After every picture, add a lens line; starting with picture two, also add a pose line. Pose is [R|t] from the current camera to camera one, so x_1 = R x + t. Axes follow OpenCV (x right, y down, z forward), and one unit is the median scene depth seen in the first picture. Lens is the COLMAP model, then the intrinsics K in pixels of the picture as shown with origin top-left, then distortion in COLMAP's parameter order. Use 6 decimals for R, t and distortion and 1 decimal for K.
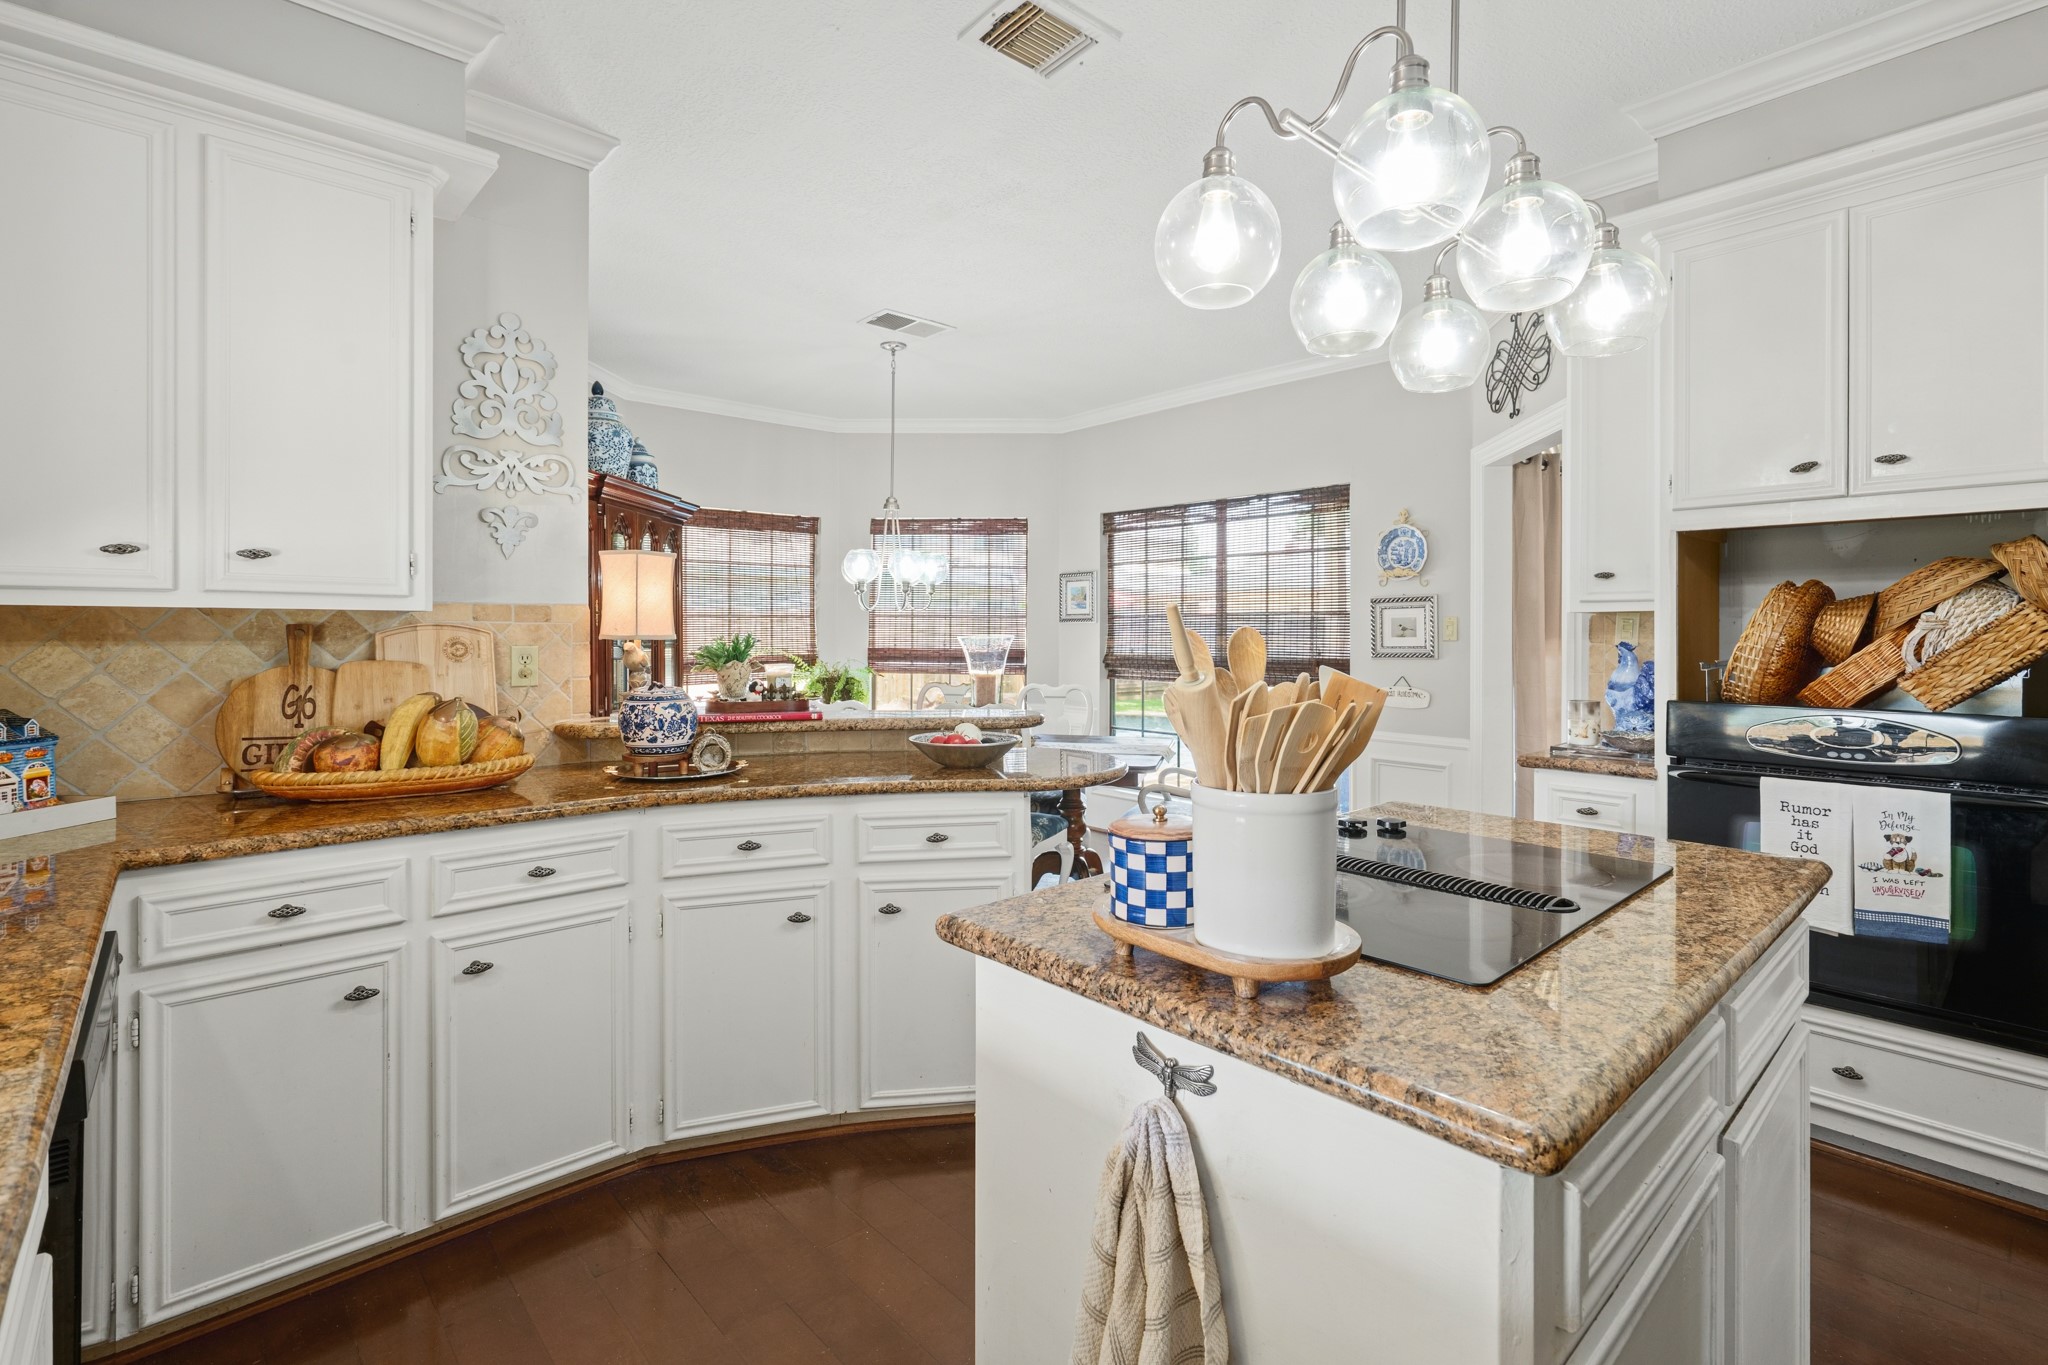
lens RADIAL K [[949.9, 0, 1059.4], [0, 949.9, 634.2], [0, 0, 1]] dist [-0.005155, 0.002493]
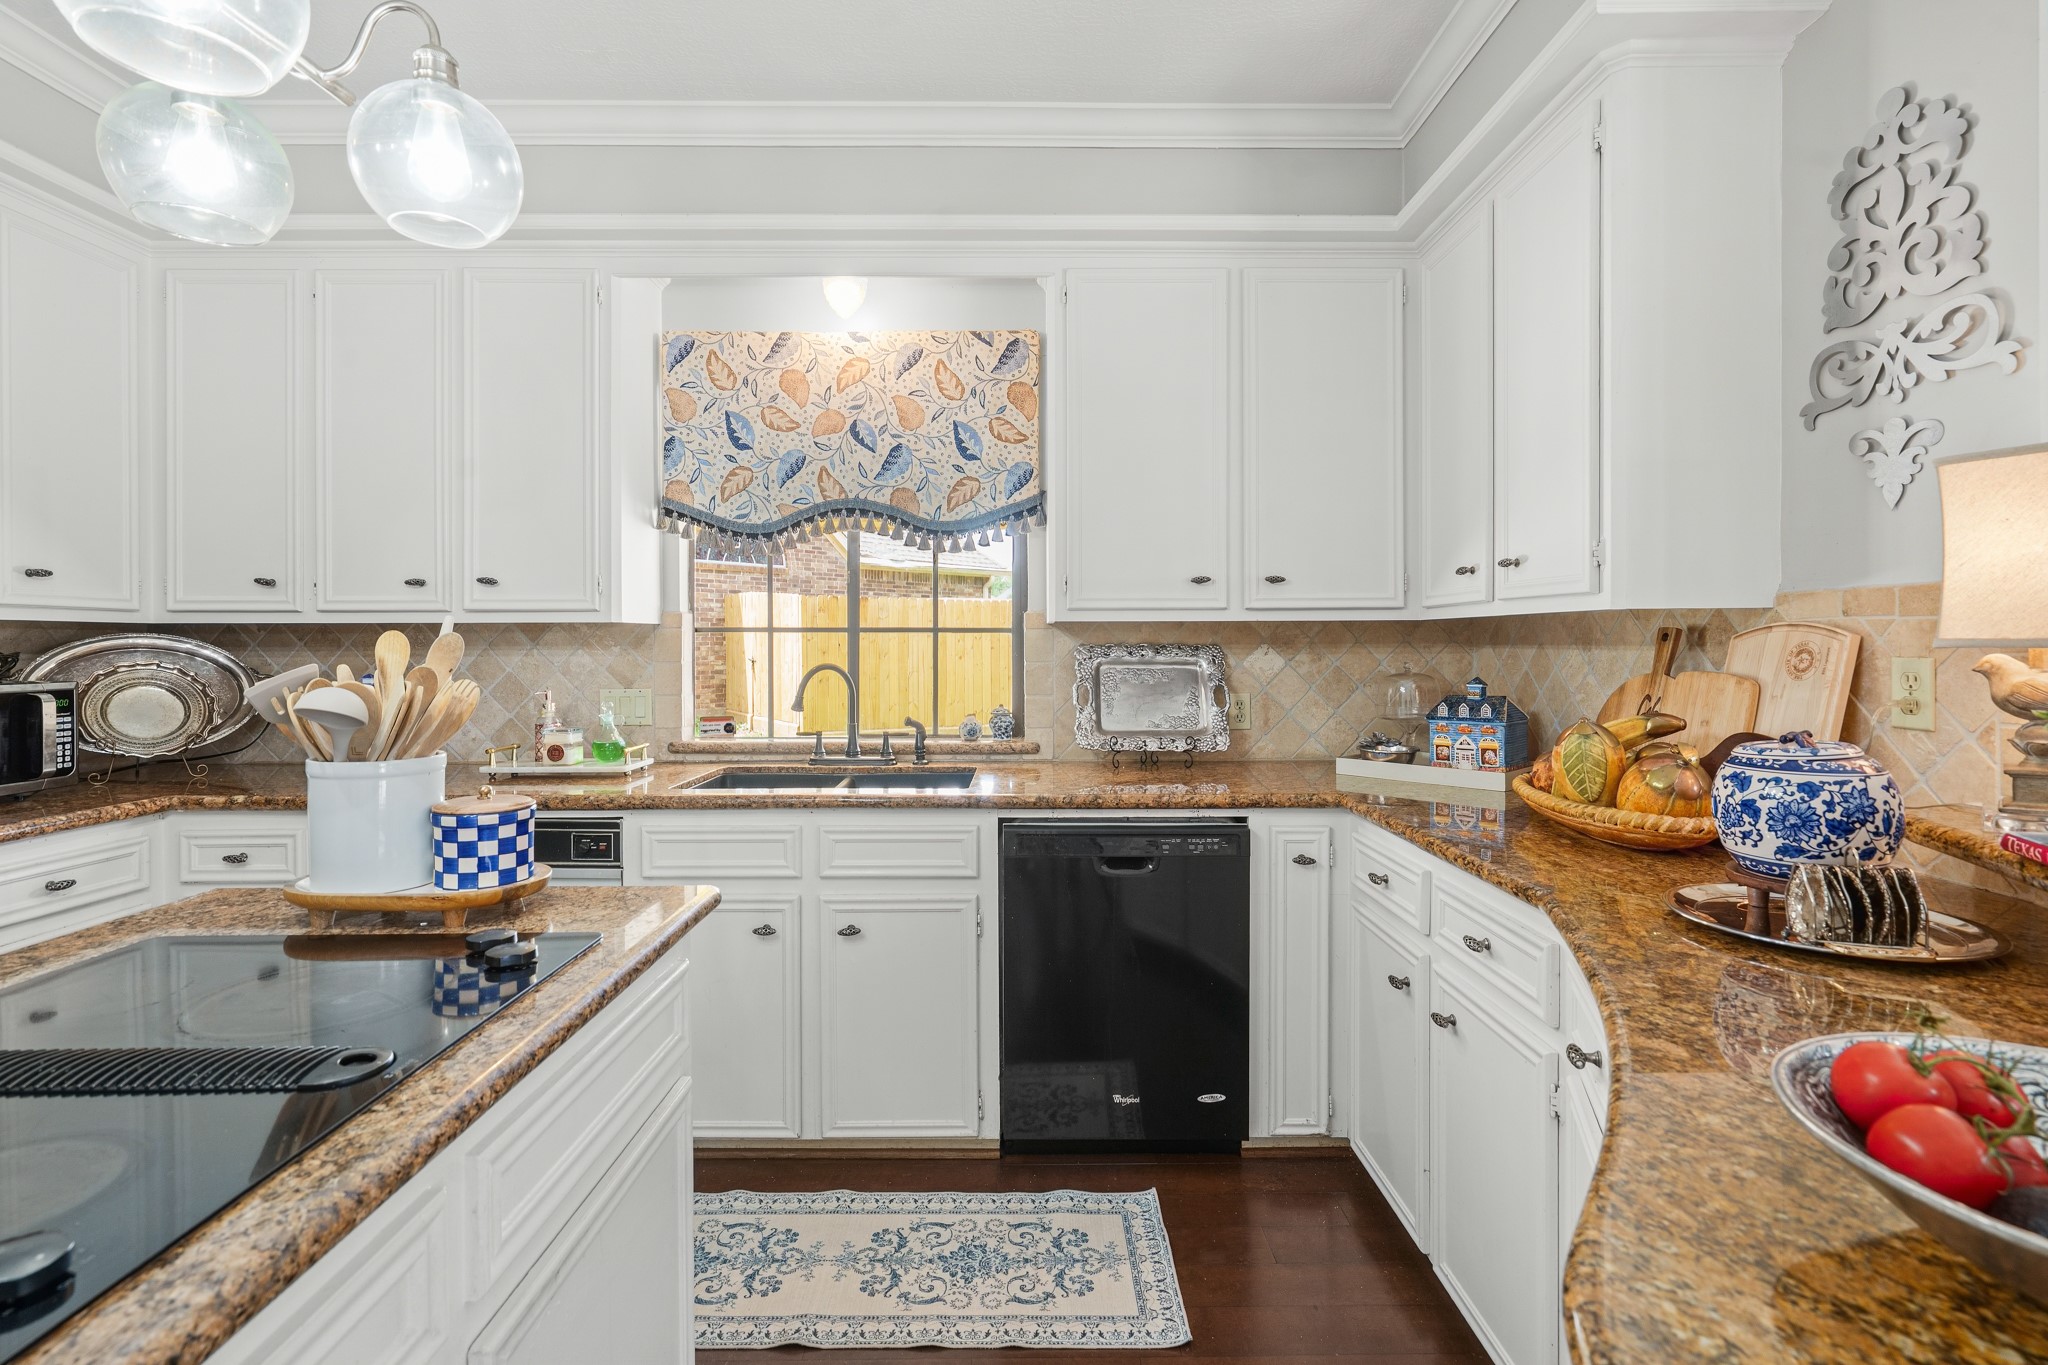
lens RADIAL K [[949.9, 0, 1022.7], [0, 949.9, 646.3], [0, 0, 1]] dist [-0.005155, 0.002493]
pose [[-0.689686, 0.004618, -0.724094, 0.227694], [0.001471, 0.999987, 0.004977, 0.001901], [0.724107, 0.002367, -0.689683, 1.057708]]
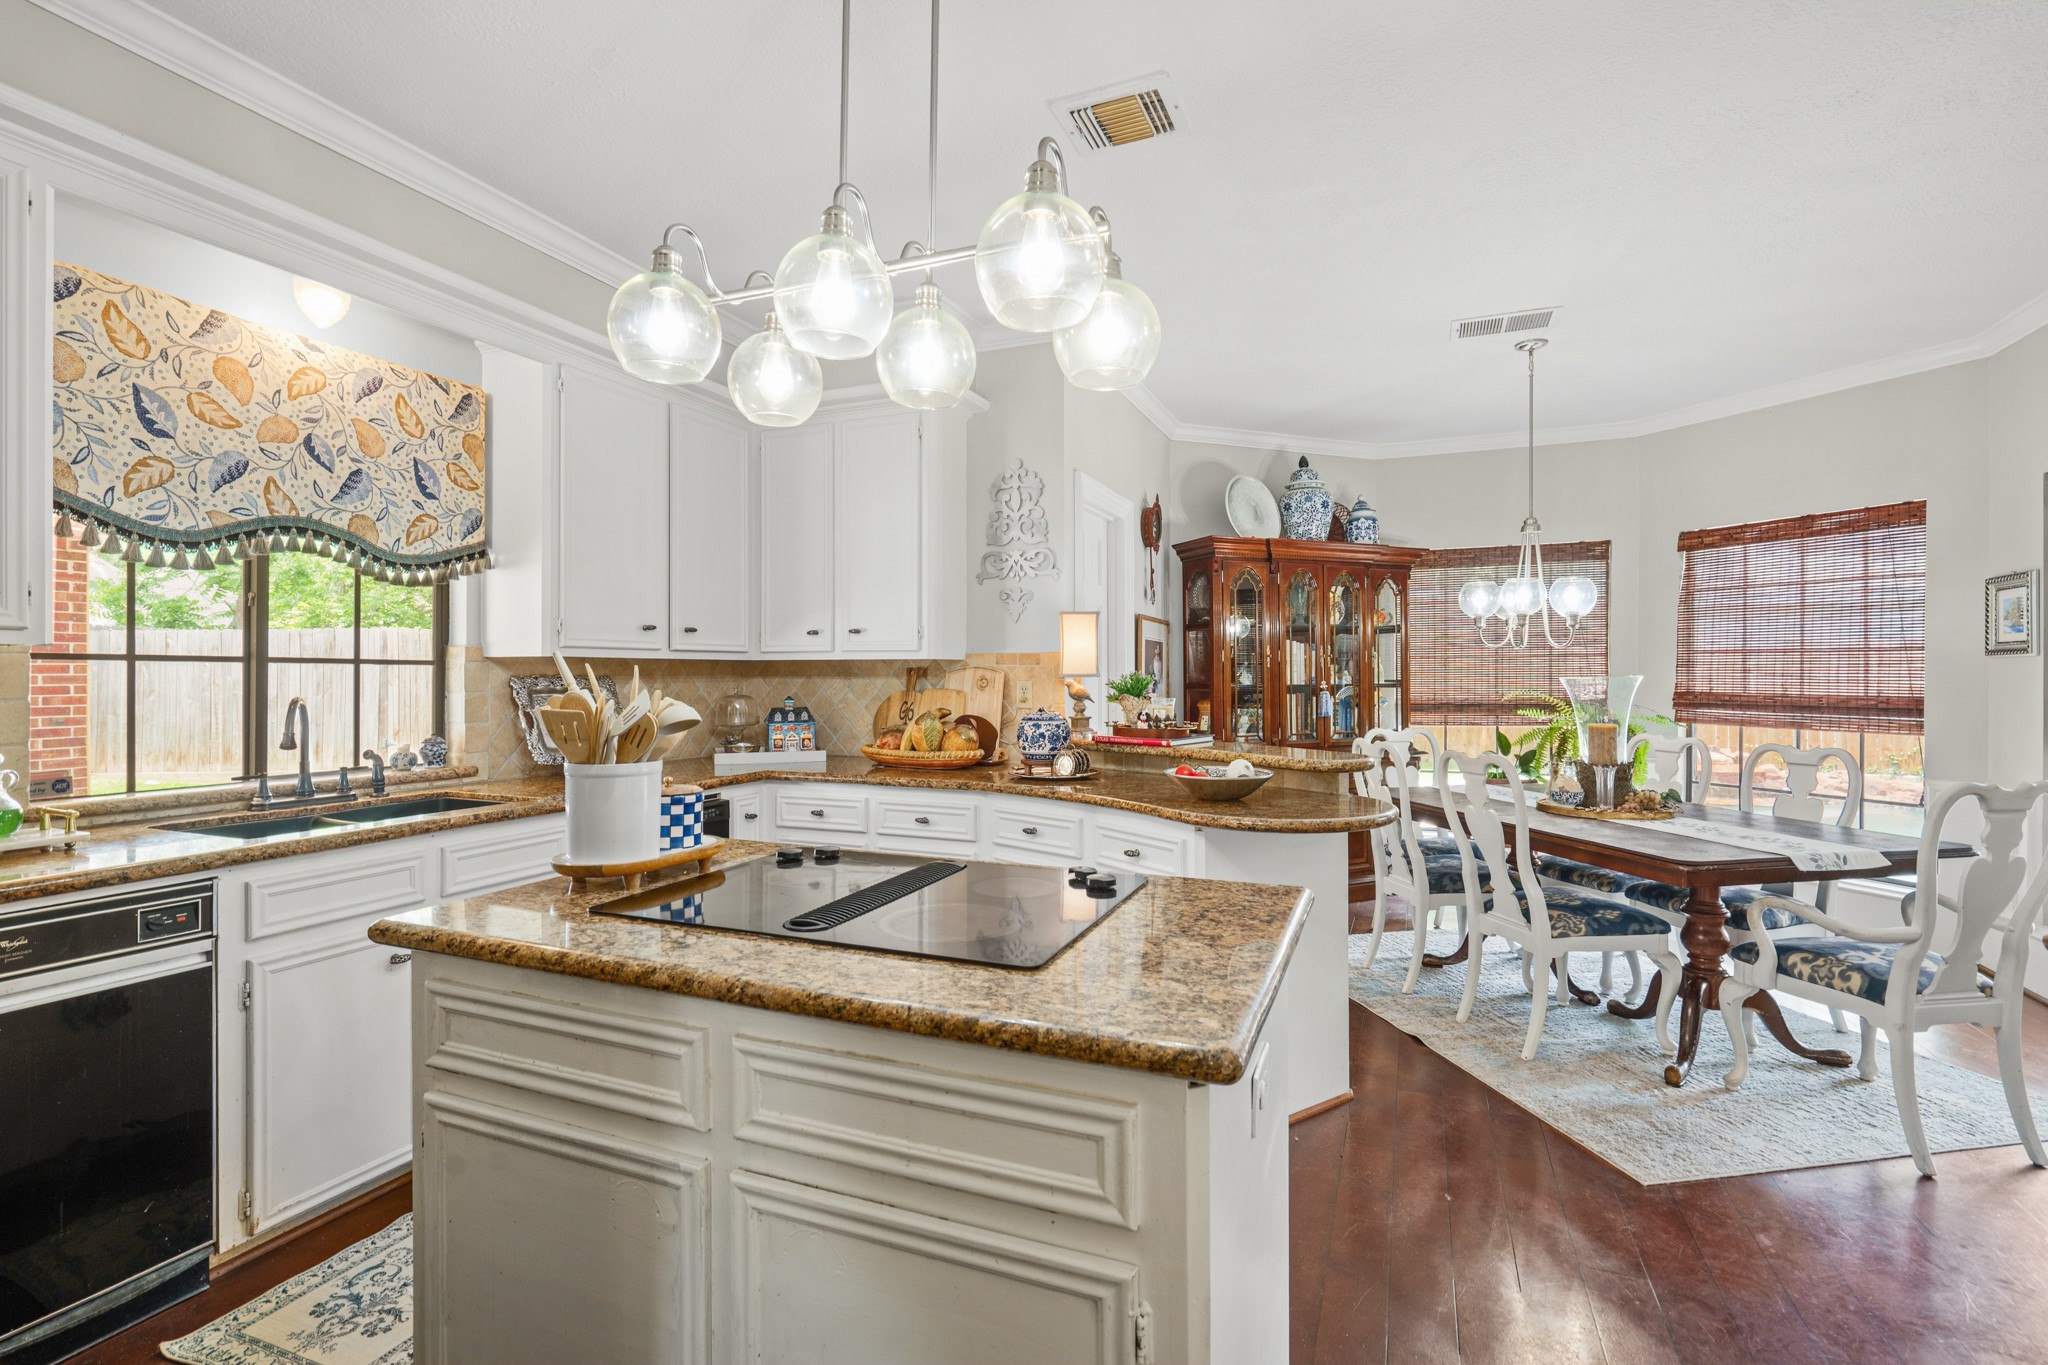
lens RADIAL K [[949.9, 0, 1028.0], [0, 949.9, 676.9], [0, 0, 1]] dist [-0.005155, 0.002493]
pose [[0.408062, 0.001814, -0.912952, 0.834395], [-0.001371, 0.999998, 0.001374, 0.003911], [0.912953, 0.000691, 0.408064, 0.421188]]
